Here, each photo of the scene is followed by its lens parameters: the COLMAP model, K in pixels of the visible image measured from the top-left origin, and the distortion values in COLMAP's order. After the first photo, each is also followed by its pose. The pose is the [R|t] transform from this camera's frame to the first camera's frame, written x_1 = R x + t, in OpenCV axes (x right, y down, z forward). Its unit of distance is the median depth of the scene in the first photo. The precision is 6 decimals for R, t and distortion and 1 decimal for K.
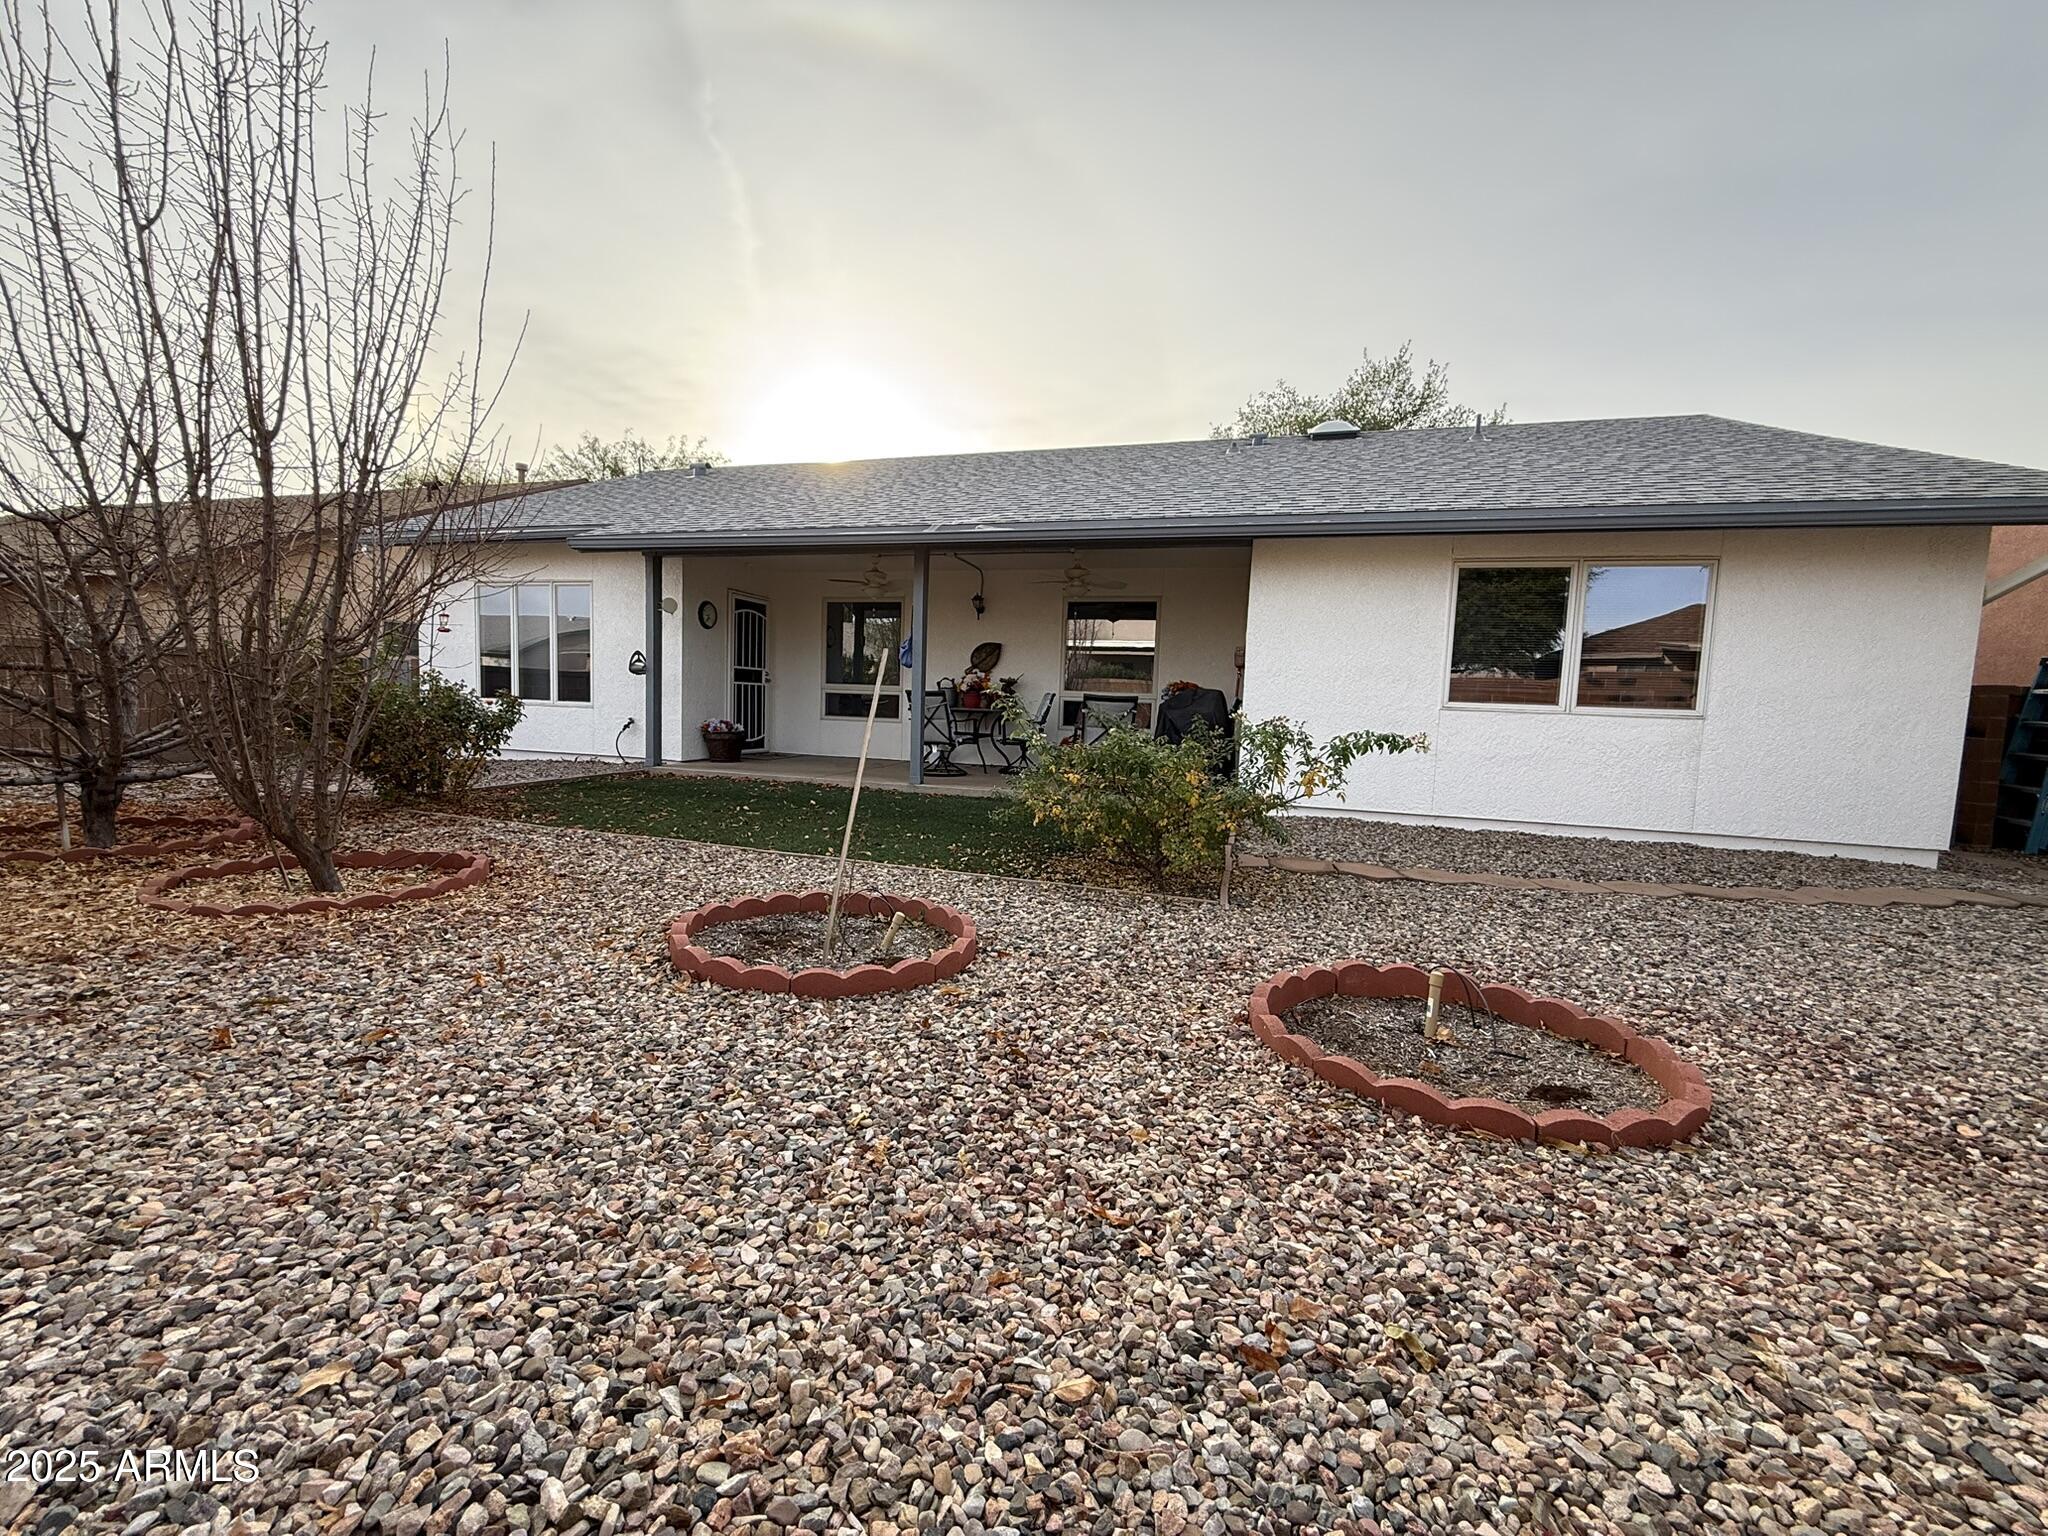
lens RADIAL K [[770.3, 0, 1024.0], [0, 770.3, 768.0], [0, 0, 1]] dist [-0.015636, -0.000013]
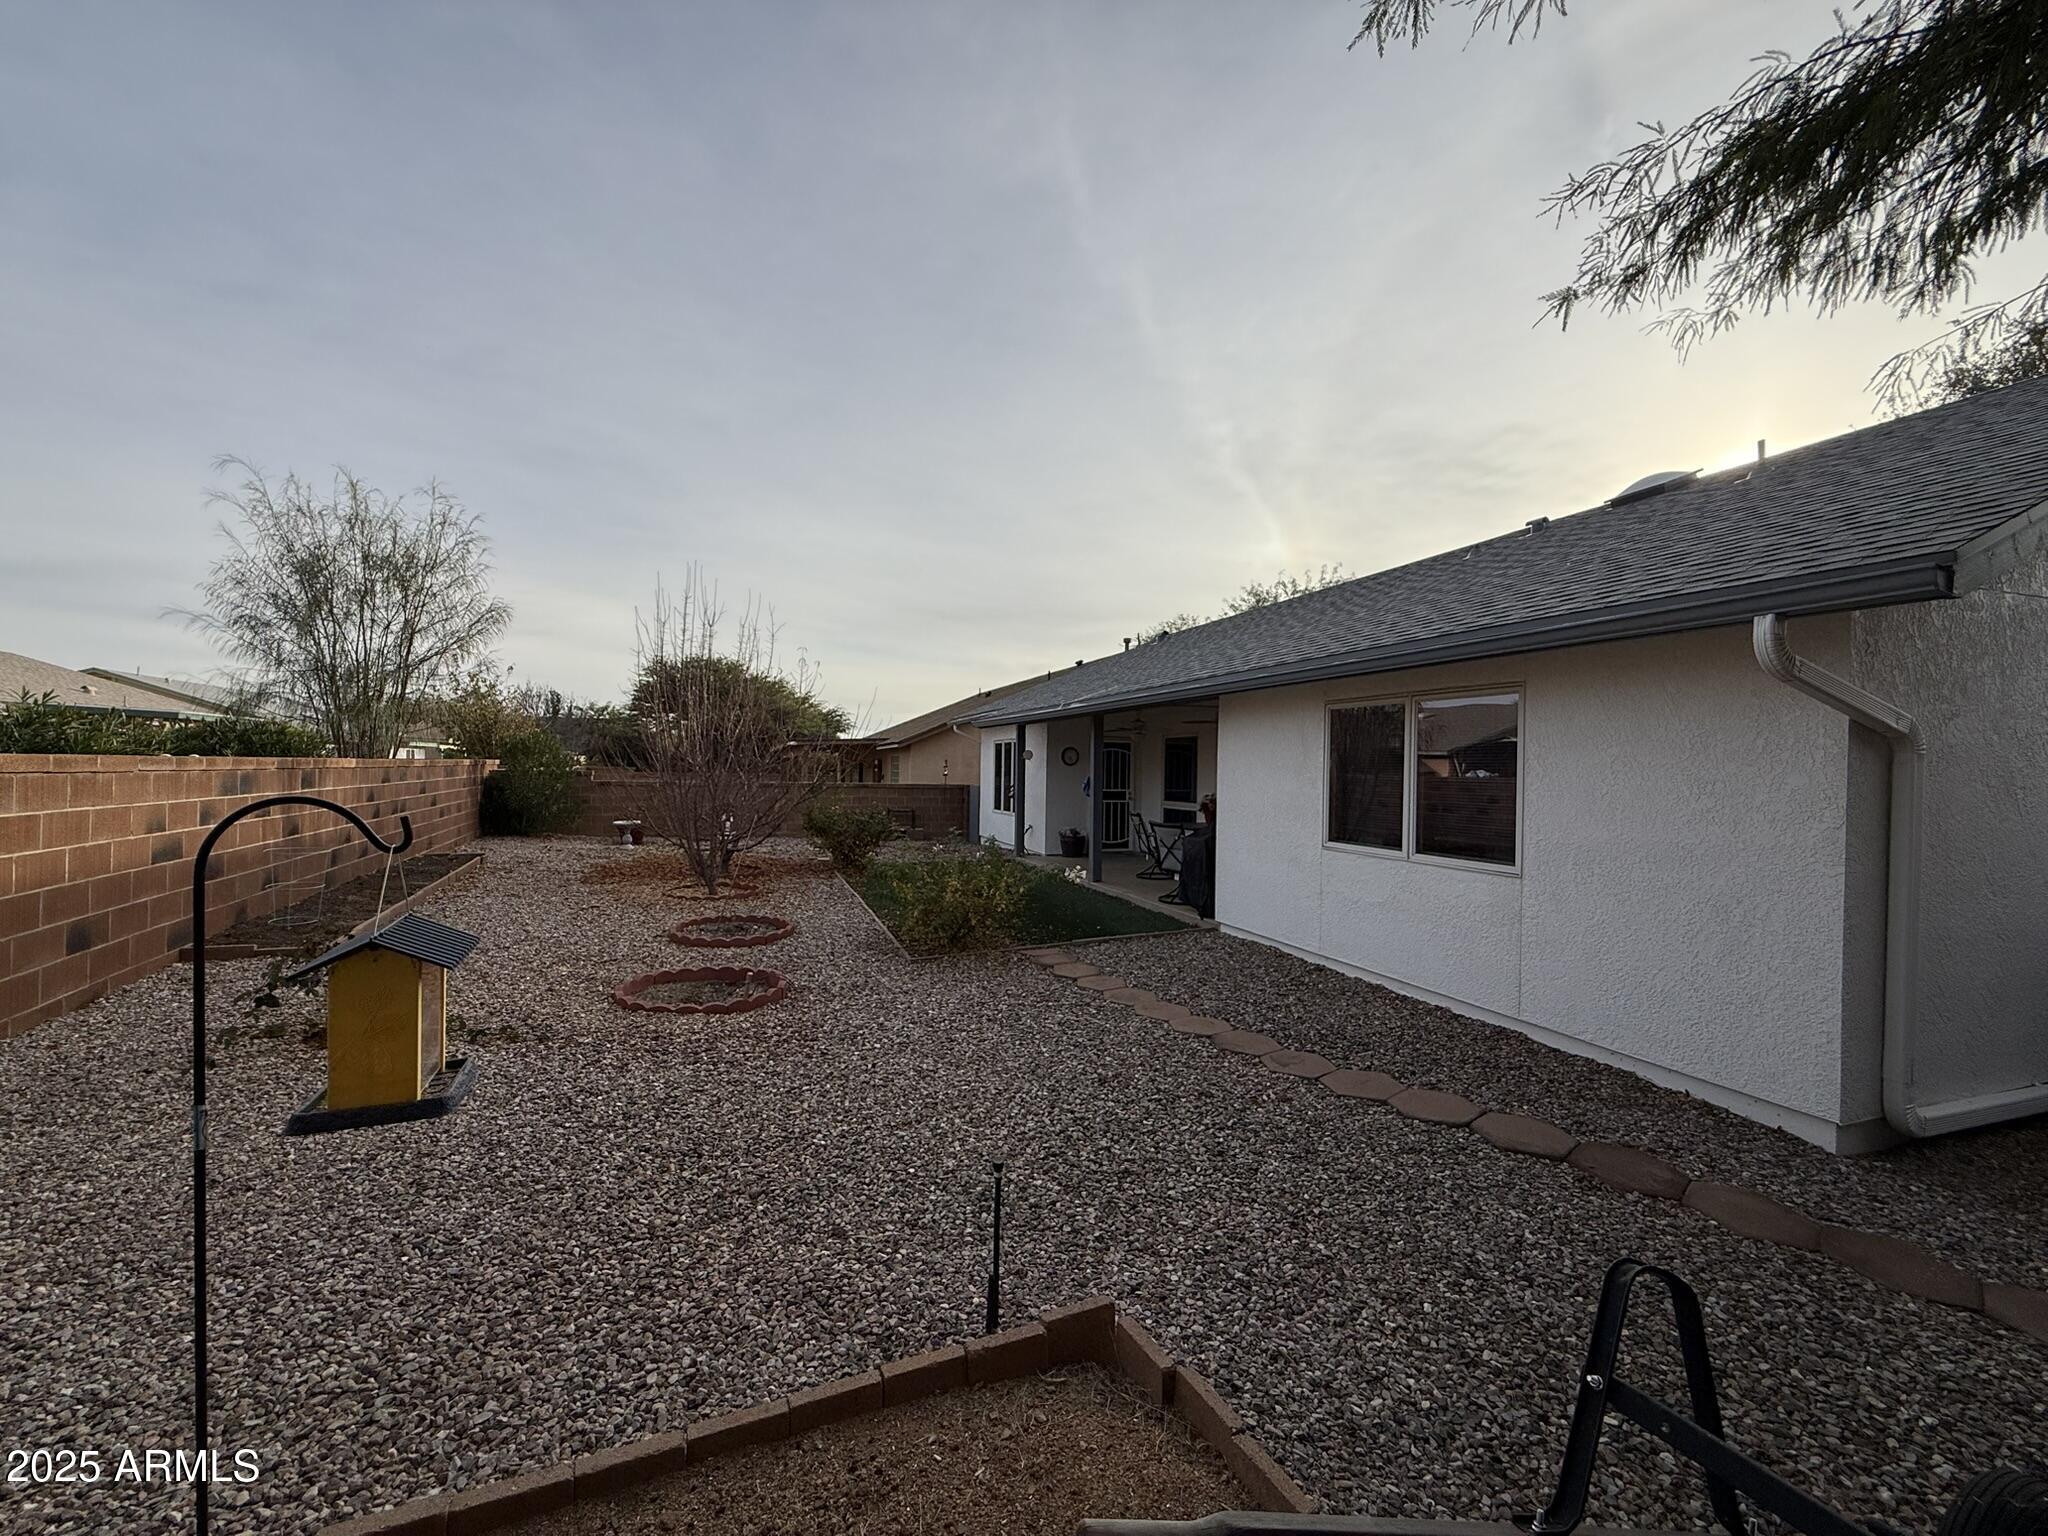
lens RADIAL K [[770.3, 0, 1024.0], [0, 770.3, 768.0], [0, 0, 1]] dist [-0.015636, -0.000013]
pose [[0.589939, -0.031410, -0.806836, 1.149173], [-0.061493, 0.994593, -0.083682, -0.073569], [0.805103, 0.098983, 0.584818, 0.084088]]
